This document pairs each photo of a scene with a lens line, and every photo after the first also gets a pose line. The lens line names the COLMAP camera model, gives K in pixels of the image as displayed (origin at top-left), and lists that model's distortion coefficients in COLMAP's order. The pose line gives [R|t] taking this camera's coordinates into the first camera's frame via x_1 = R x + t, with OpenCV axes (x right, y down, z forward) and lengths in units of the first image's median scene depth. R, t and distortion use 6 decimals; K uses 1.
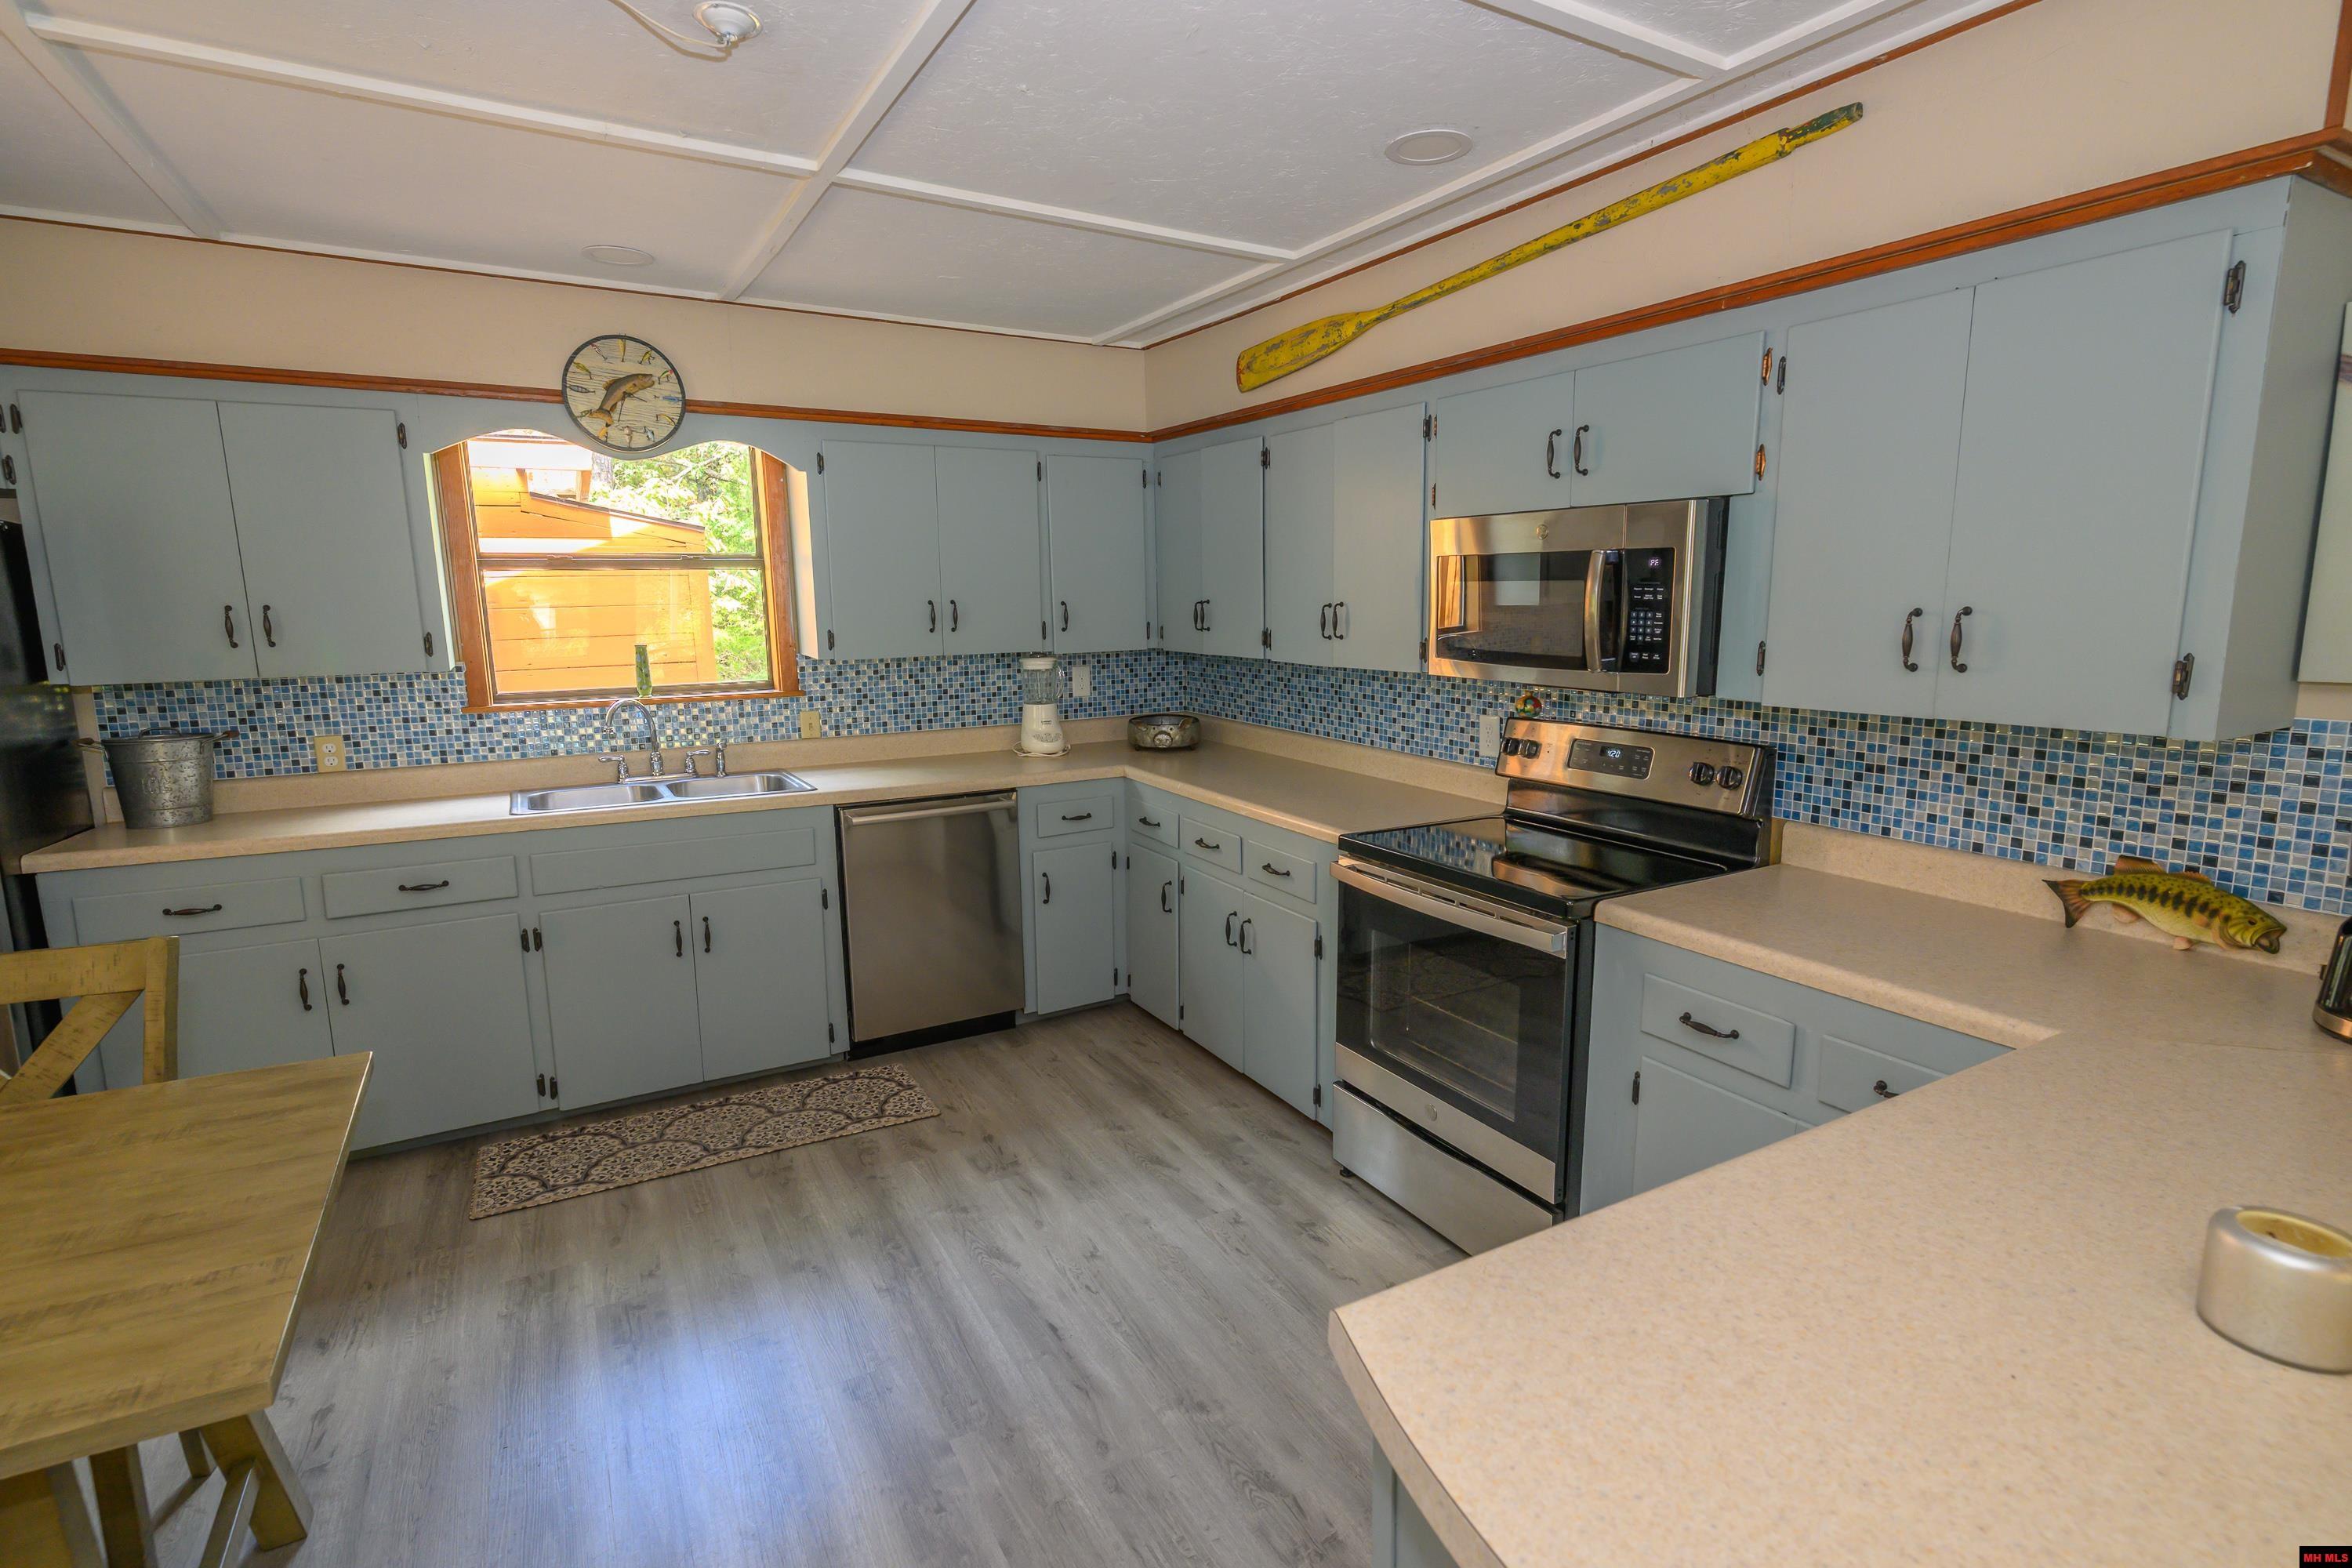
lens RADIAL K [[1118.5, 0, 1166.5], [0, 1118.5, 777.6], [0, 0, 1]] dist [0.001747, 0.001368]
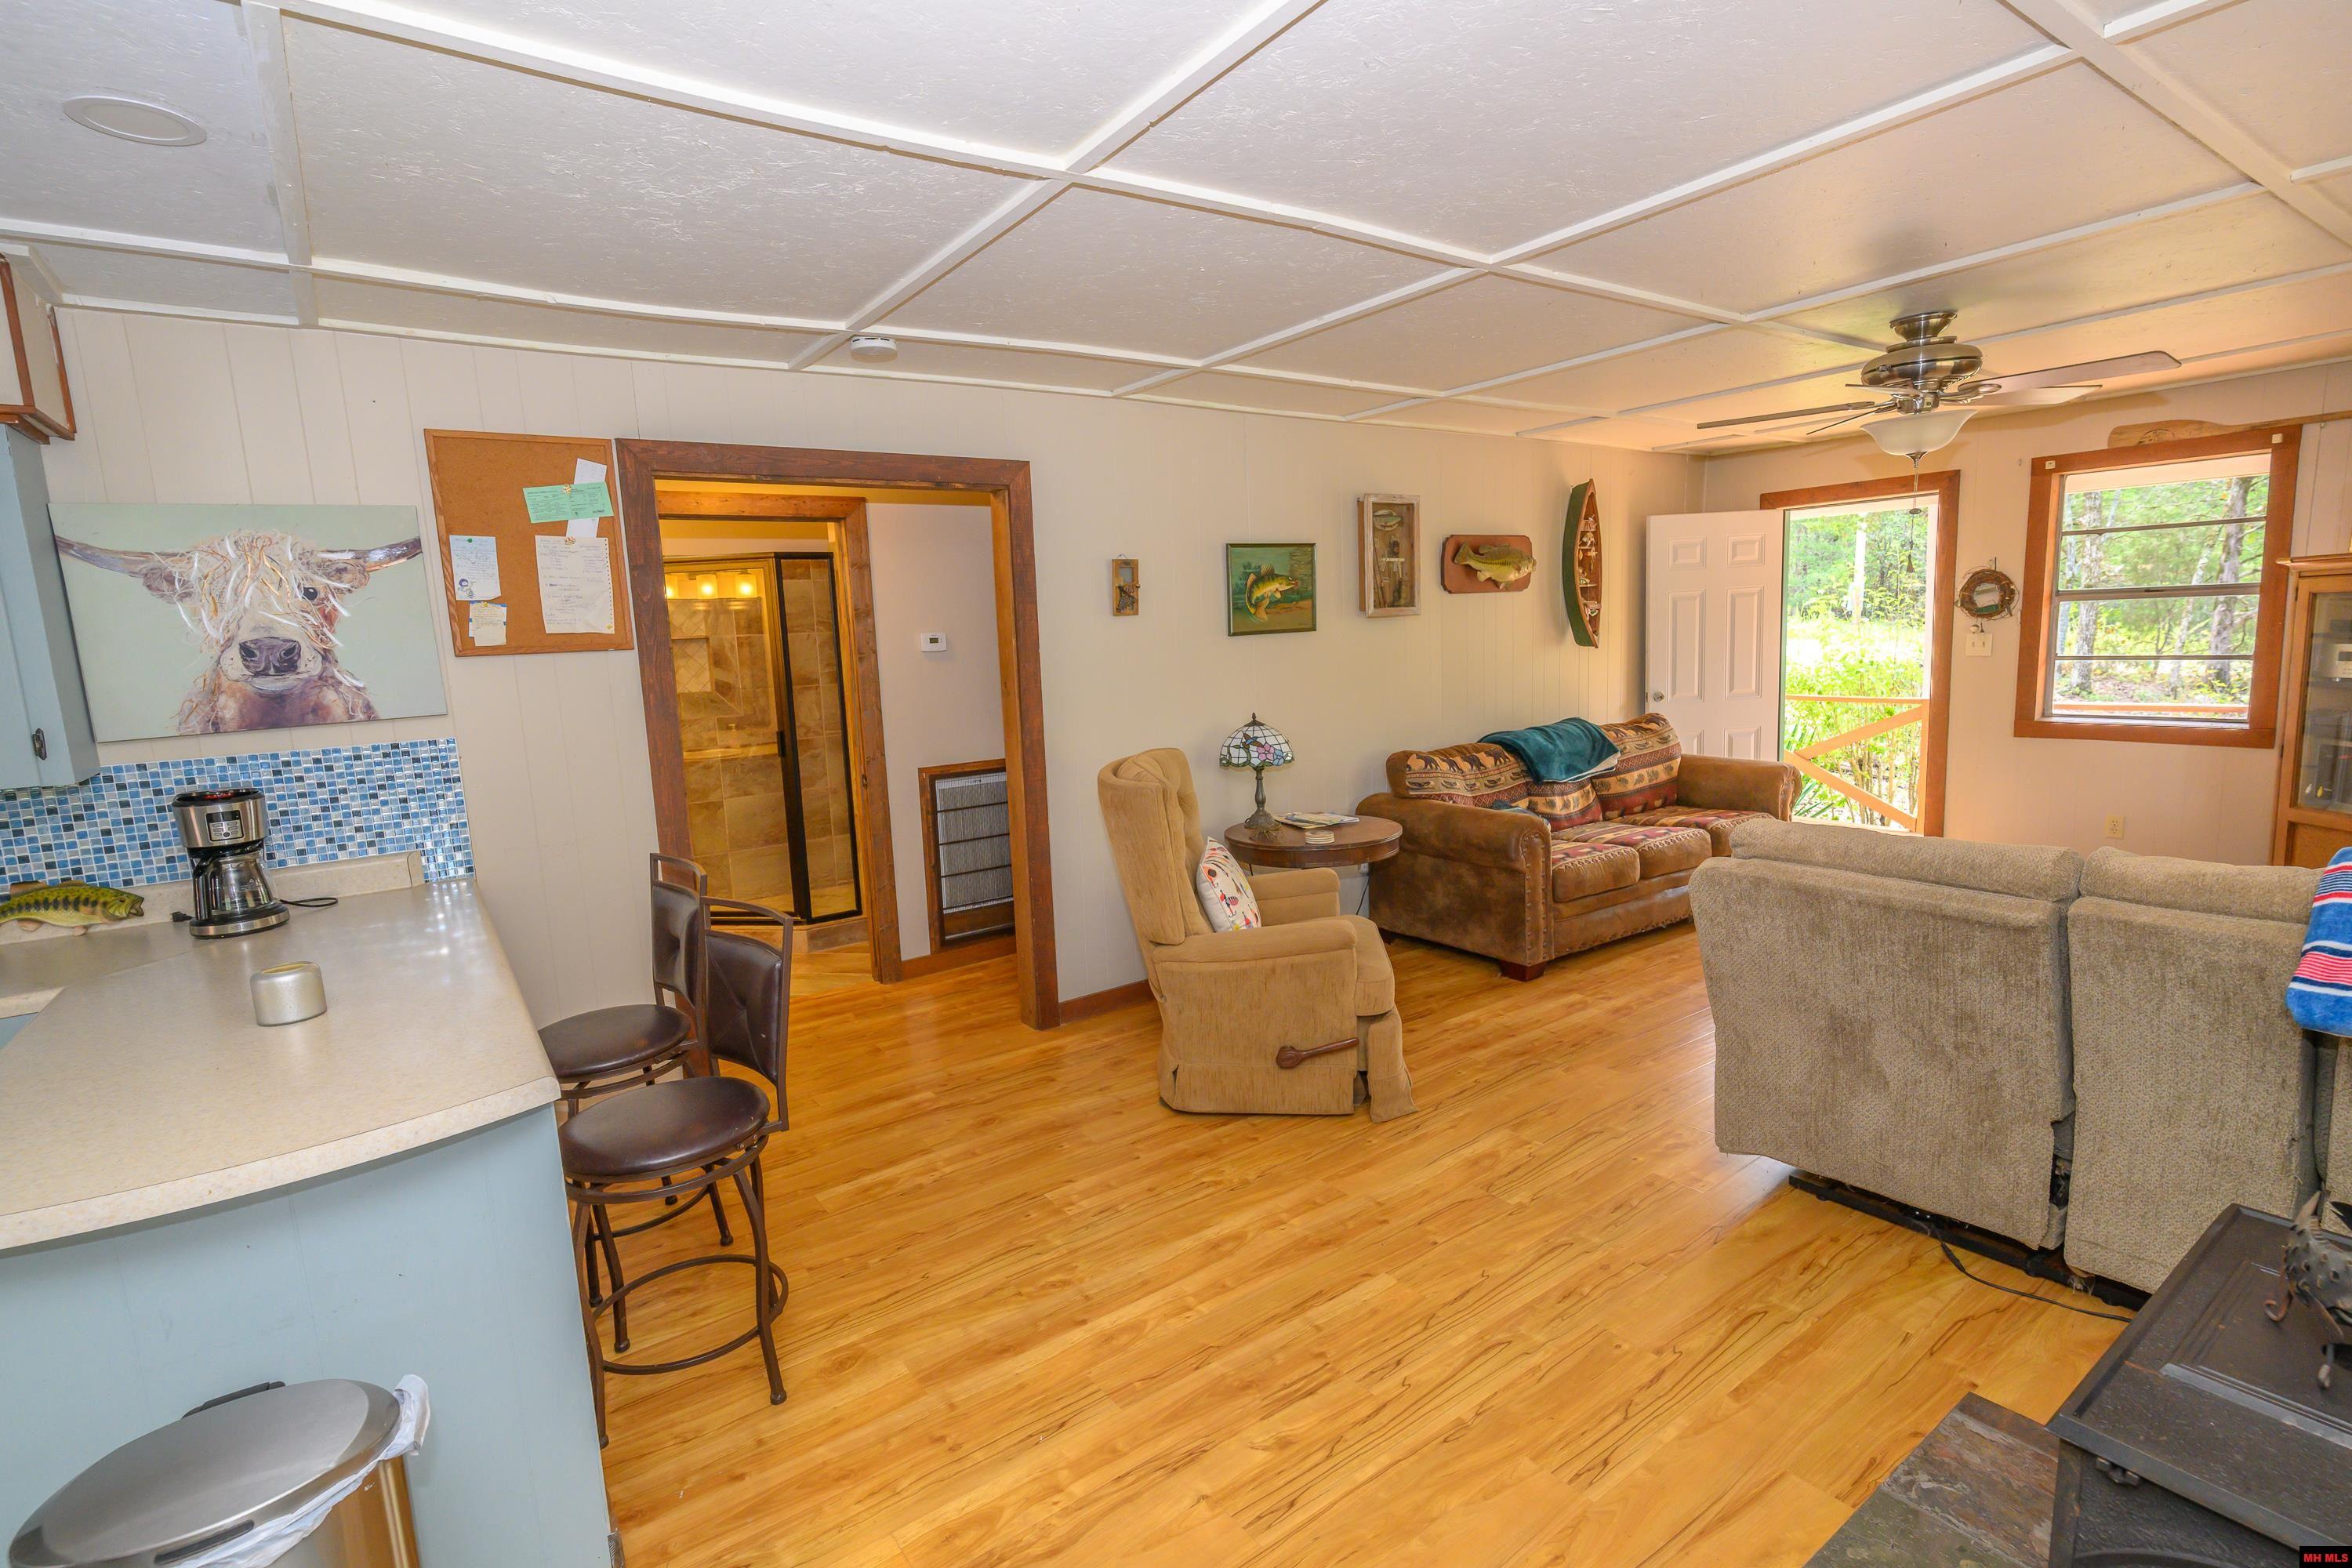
lens RADIAL K [[1116.2, 0, 1180.3], [0, 1116.2, 789.5], [0, 0, 1]] dist [-0.002778, 0.001241]
pose [[-0.105596, -0.130564, 0.985800, -0.370069], [0.202534, 0.967740, 0.149867, 0.027197], [-0.973565, 0.215483, -0.075746, -0.176951]]
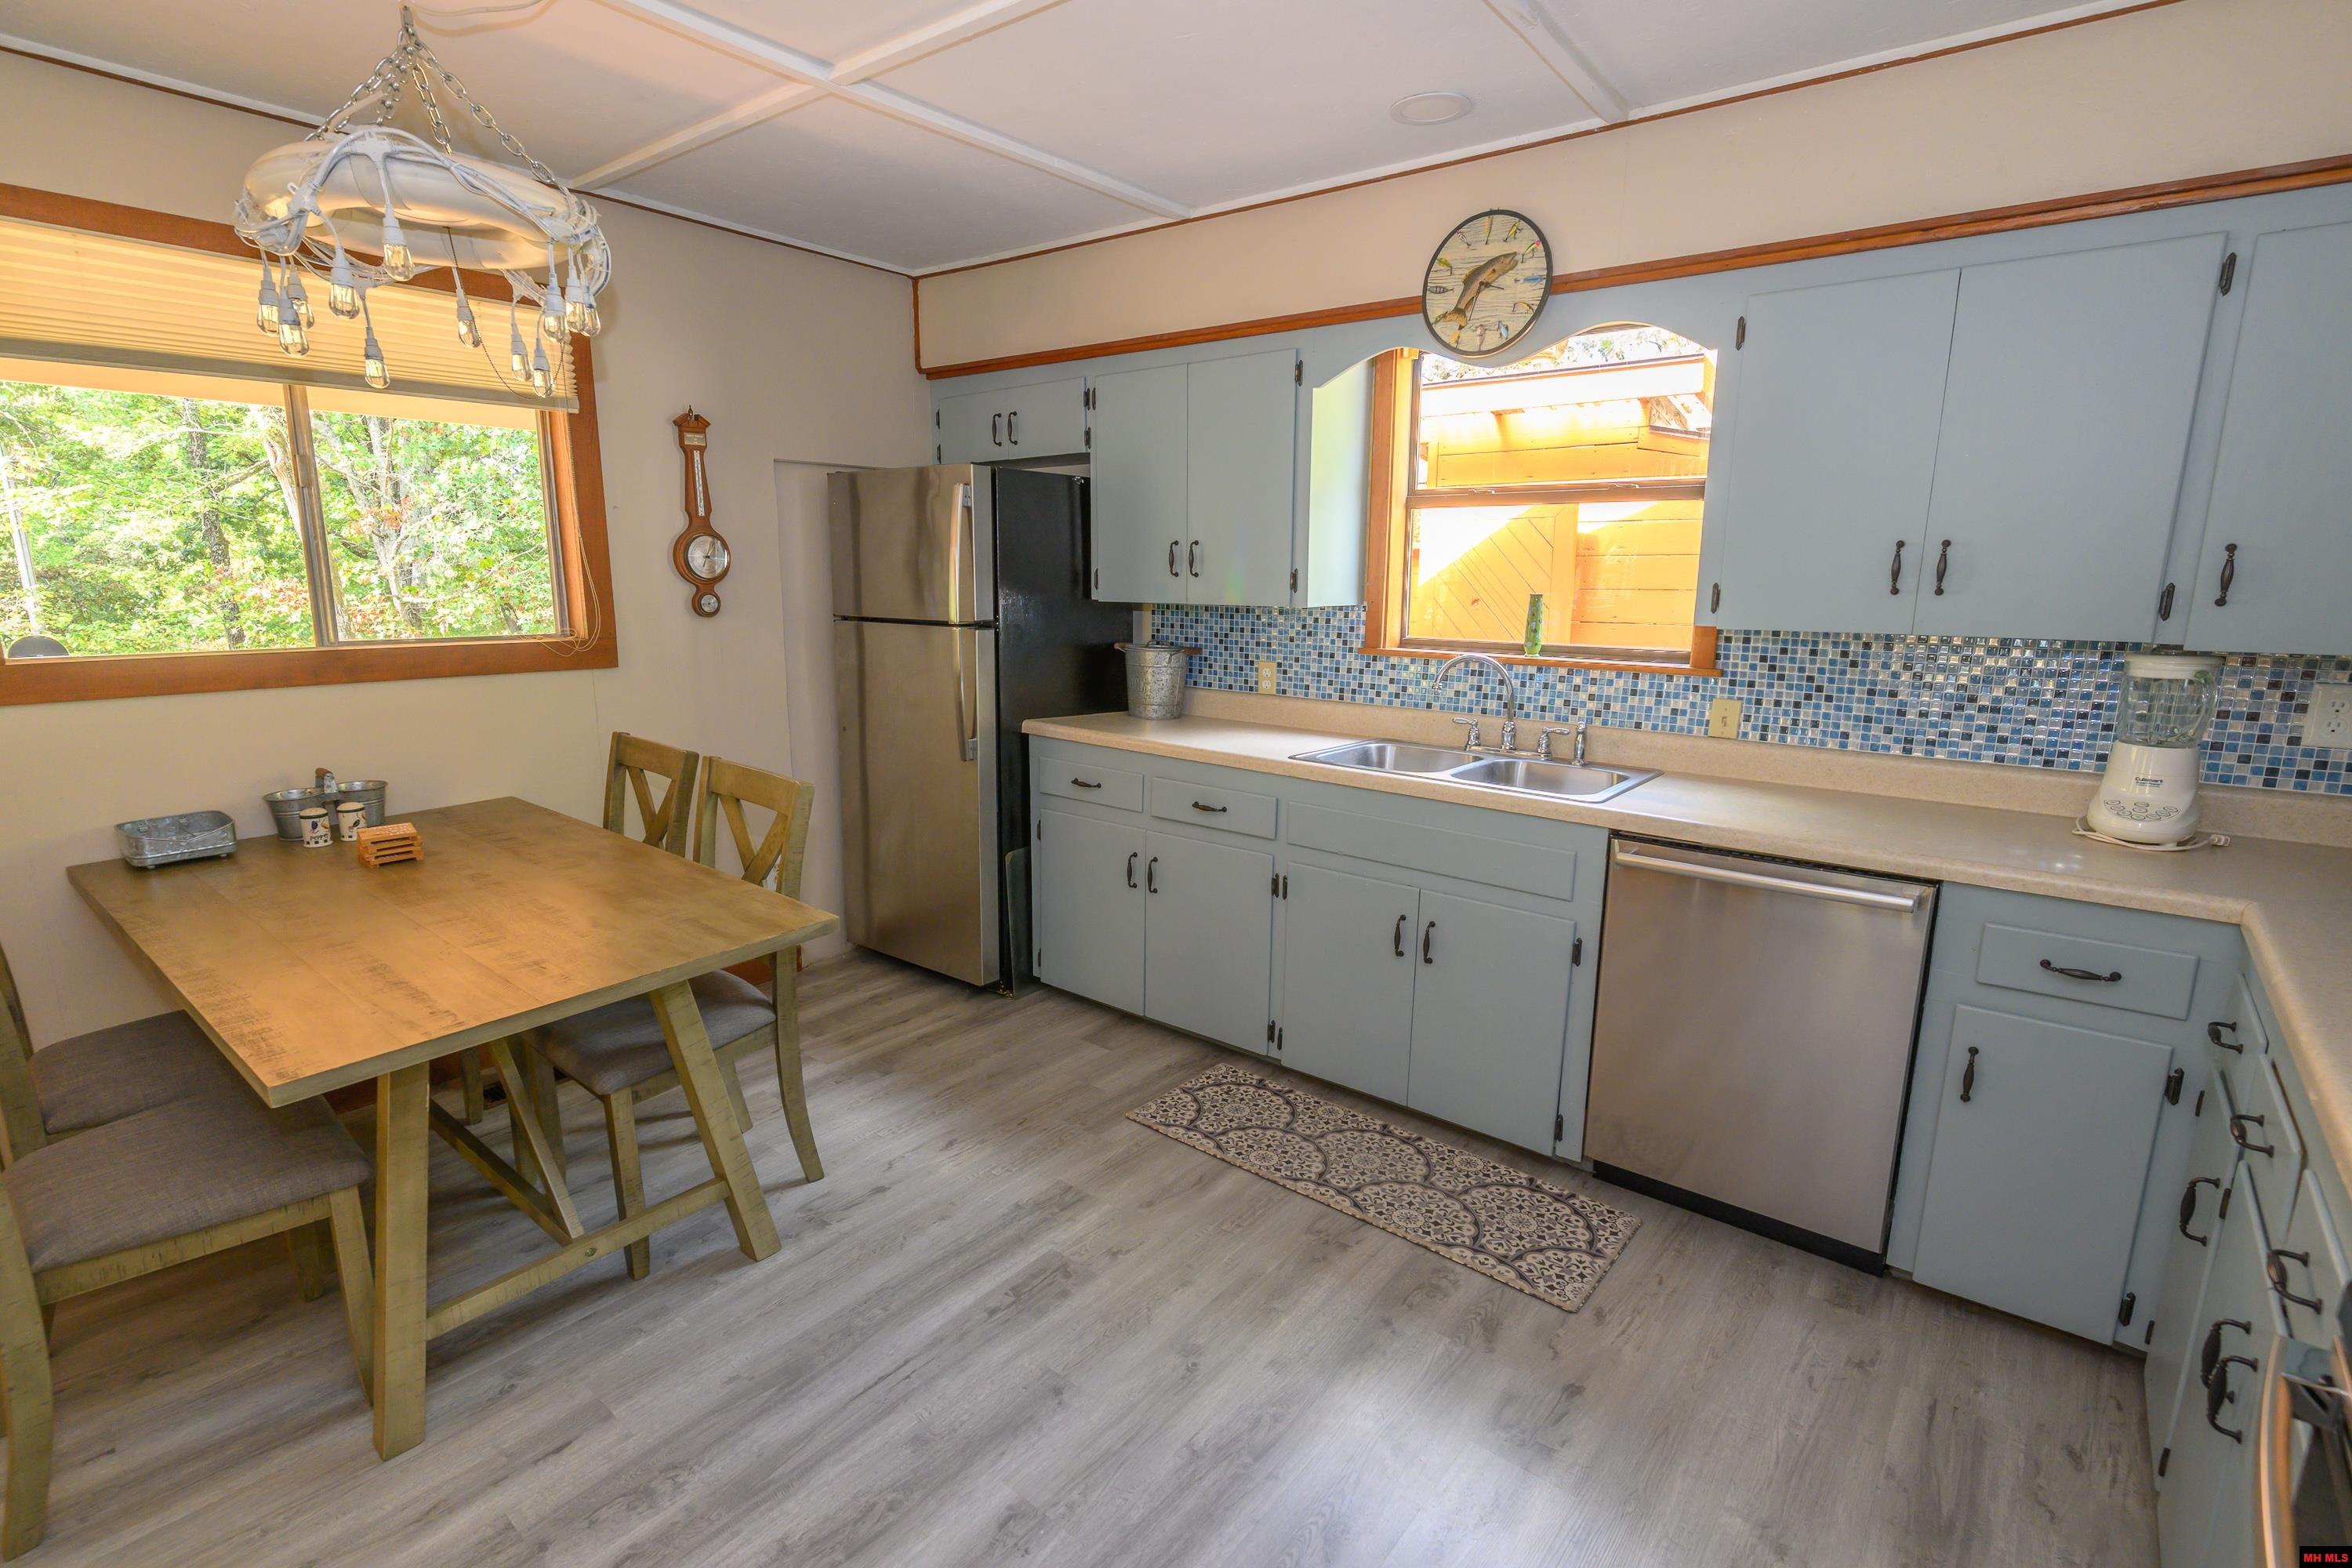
lens RADIAL K [[1116.6, 0, 1157.2], [0, 1116.6, 789.7], [0, 0, 1]] dist [-0.001146, 0.001380]
pose [[0.363176, 0.201139, -0.909751, 0.261318], [-0.161381, 0.975242, 0.151195, -0.066599], [0.917638, 0.091906, 0.386644, 0.508260]]
